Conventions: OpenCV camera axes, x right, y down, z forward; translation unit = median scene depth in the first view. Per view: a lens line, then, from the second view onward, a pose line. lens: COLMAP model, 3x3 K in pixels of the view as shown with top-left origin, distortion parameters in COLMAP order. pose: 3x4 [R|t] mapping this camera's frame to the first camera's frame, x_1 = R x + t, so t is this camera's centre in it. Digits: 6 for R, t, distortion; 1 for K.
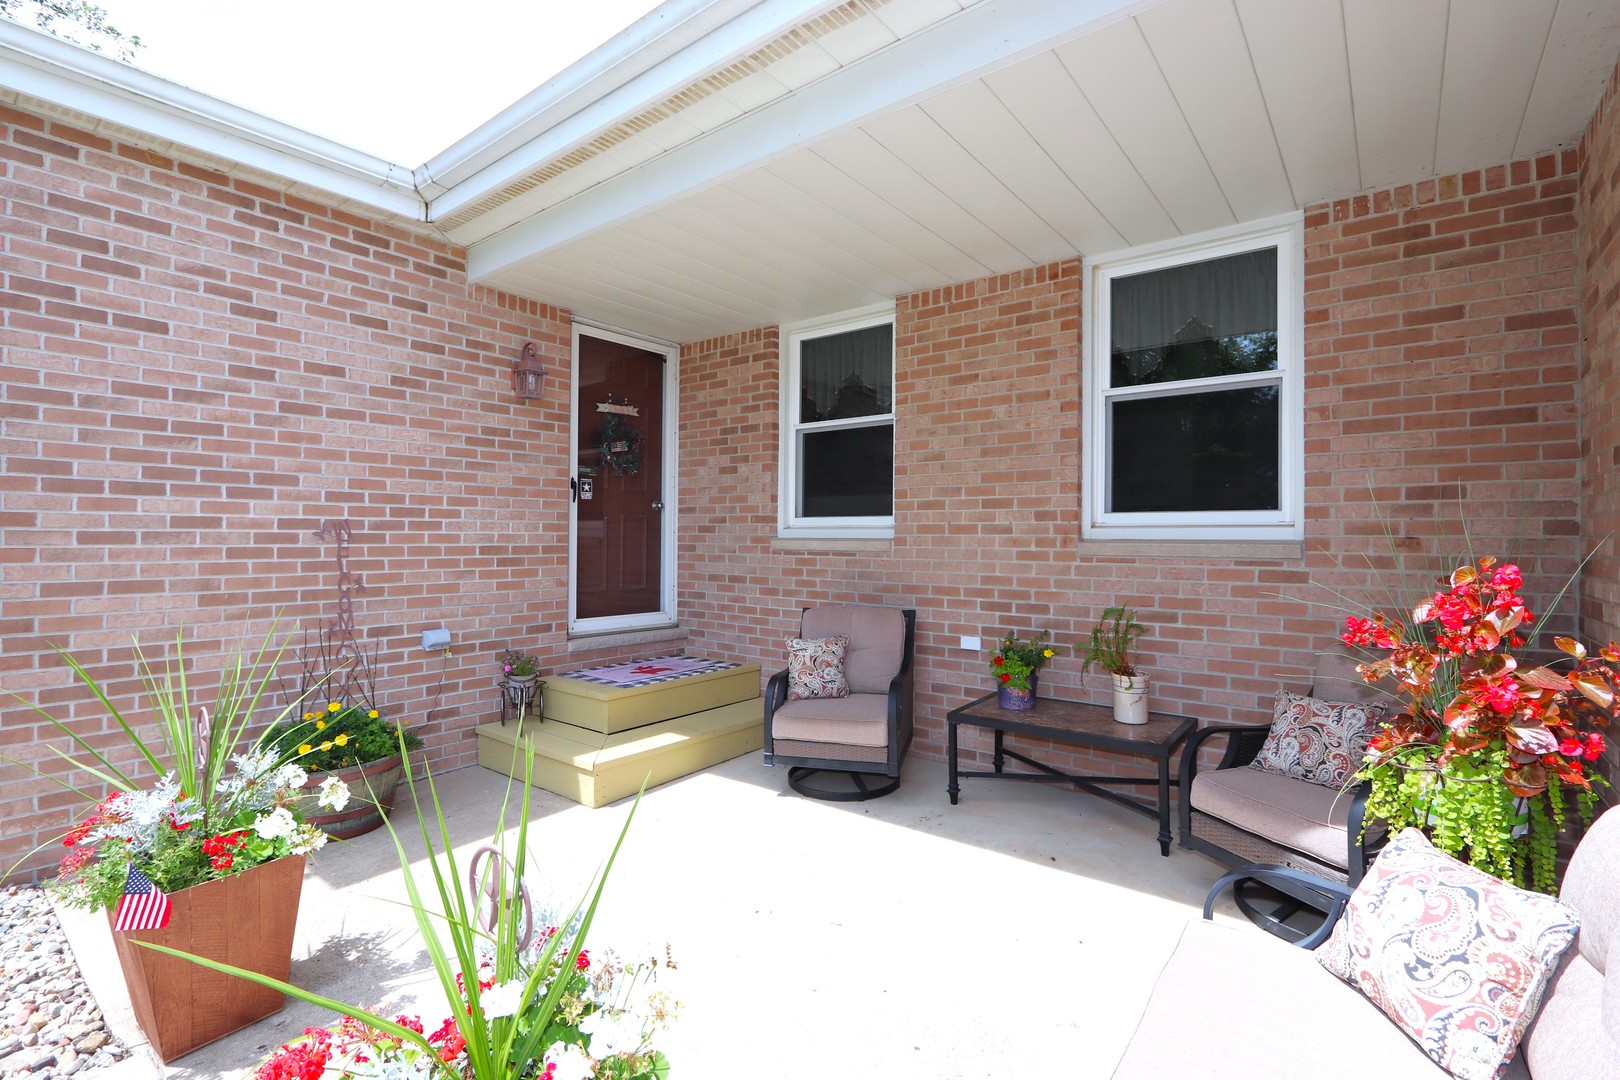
lens RADIAL K [[737.5, 0, 810.0], [0, 737.5, 540.0], [0, 0, 1]] dist [-0.000315, 0.000279]
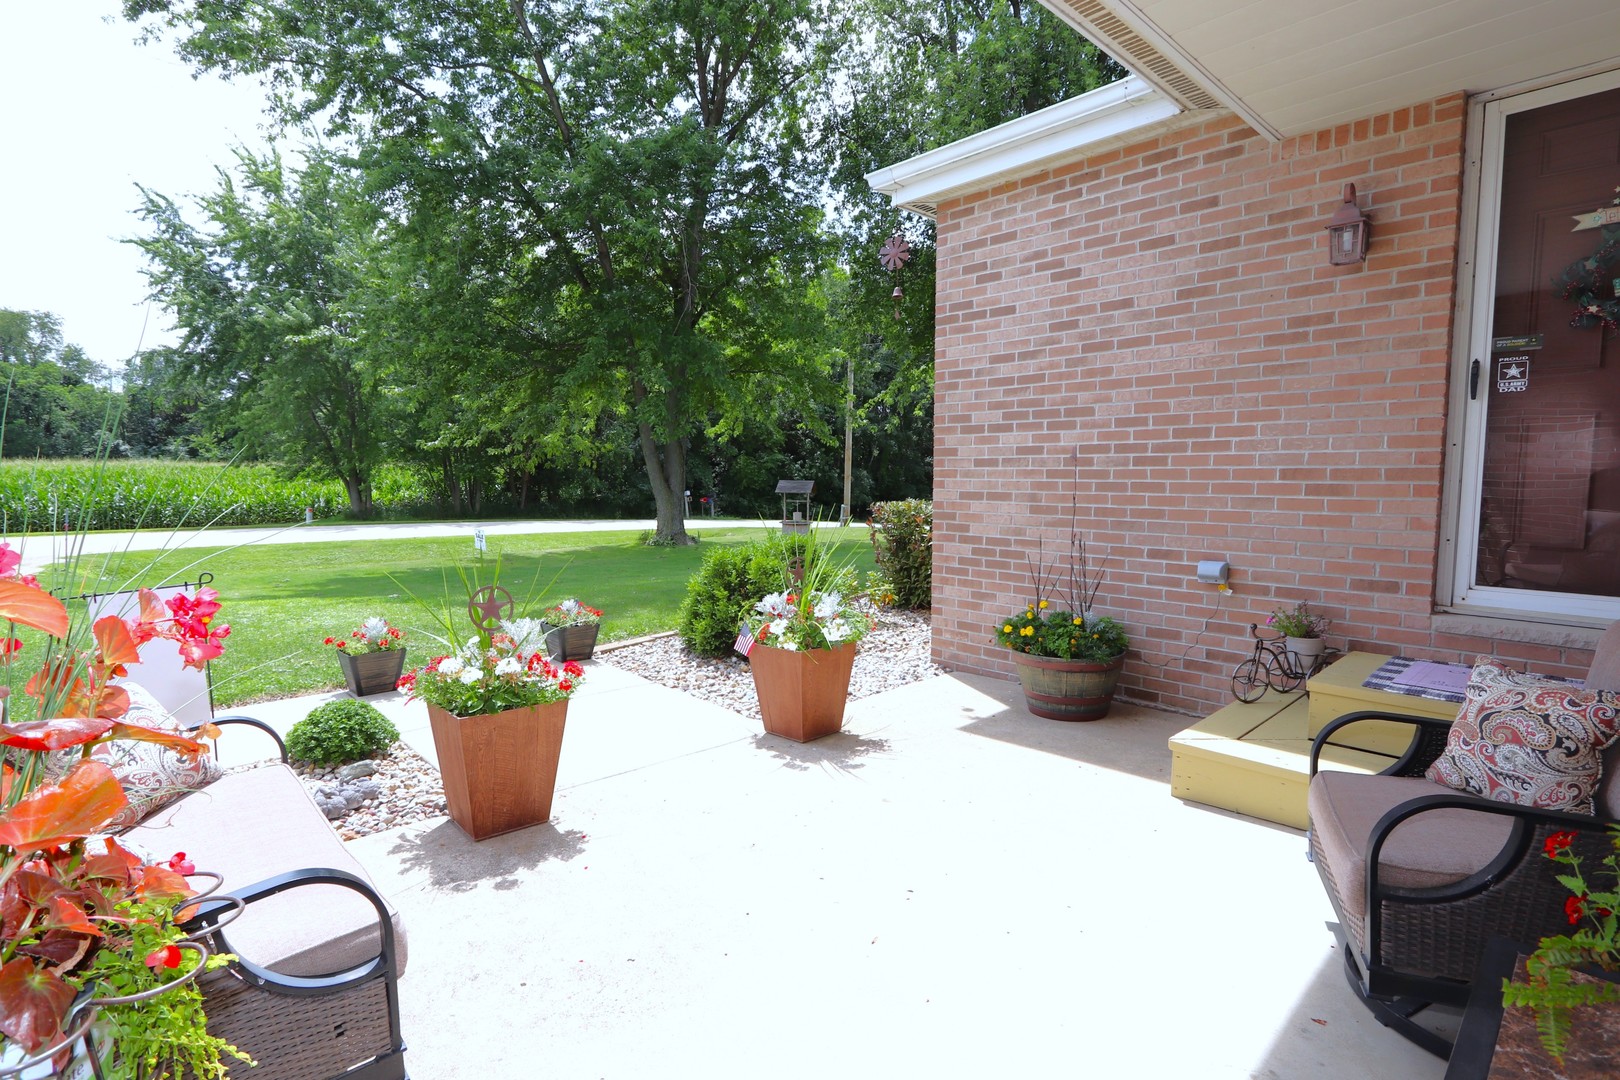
lens RADIAL K [[805.2, 0, 810.0], [0, 805.2, 540.0], [0, 0, 1]] dist [-0.002989, -0.000806]
pose [[-0.142613, 0.083069, -0.986286, 0.565938], [0.001971, 0.996494, 0.083644, 0.012530], [0.989777, 0.009985, -0.142277, 0.683290]]
